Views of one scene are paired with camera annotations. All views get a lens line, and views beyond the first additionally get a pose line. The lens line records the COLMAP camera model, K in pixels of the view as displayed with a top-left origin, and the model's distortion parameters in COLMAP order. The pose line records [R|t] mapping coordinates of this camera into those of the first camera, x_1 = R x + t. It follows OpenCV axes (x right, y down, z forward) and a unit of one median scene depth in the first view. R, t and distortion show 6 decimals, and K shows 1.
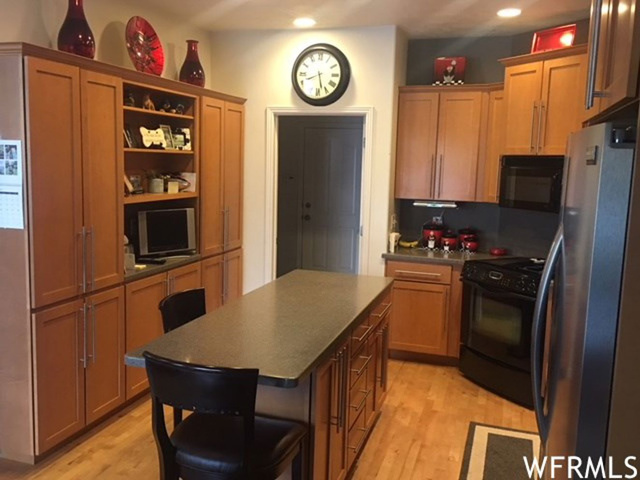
lens RADIAL K [[609.9, 0, 317.0], [0, 609.9, 241.7], [0, 0, 1]] dist [0.023775, 0.000000]
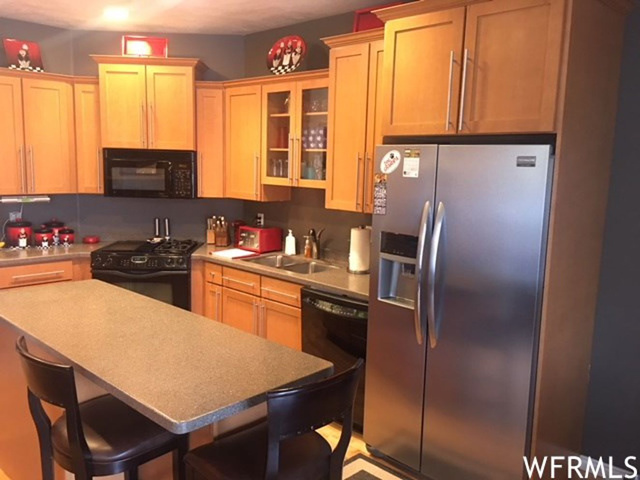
lens RADIAL K [[540.8, 0, 320.3], [0, 540.8, 236.4], [0, 0, 1]] dist [0.028587, -0.035016]
pose [[0.422742, -0.137897, 0.895697, -0.413246], [0.104204, 0.989197, 0.103111, -0.049840], [-0.900239, 0.049745, 0.432544, 0.276616]]
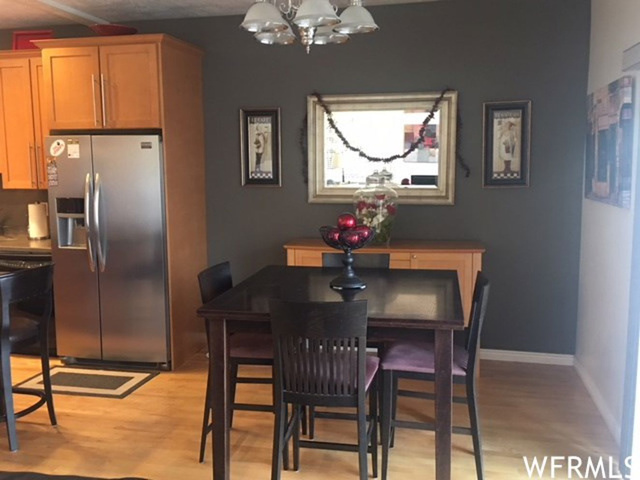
lens RADIAL K [[609.9, 0, 317.1], [0, 609.9, 254.2], [0, 0, 1]] dist [0.023775, 0.000000]
pose [[-0.100584, -0.168947, 0.980479, -0.870508], [0.131051, 0.974641, 0.181385, -0.018218], [-0.986260, 0.146738, -0.075893, 0.150314]]
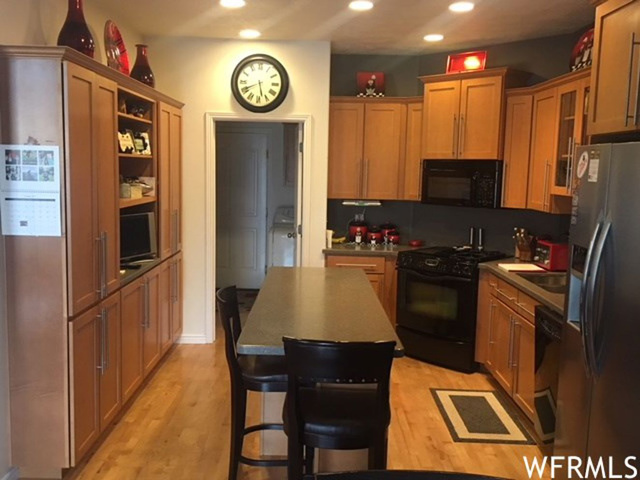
lens RADIAL K [[609.9, 0, 318.4], [0, 609.9, 240.3], [0, 0, 1]] dist [0.023775, 0.000000]
pose [[0.951180, -0.041856, 0.305785, -0.255431], [0.043541, 0.999051, 0.001310, 0.001708], [-0.305549, 0.012068, 0.952100, -0.039131]]
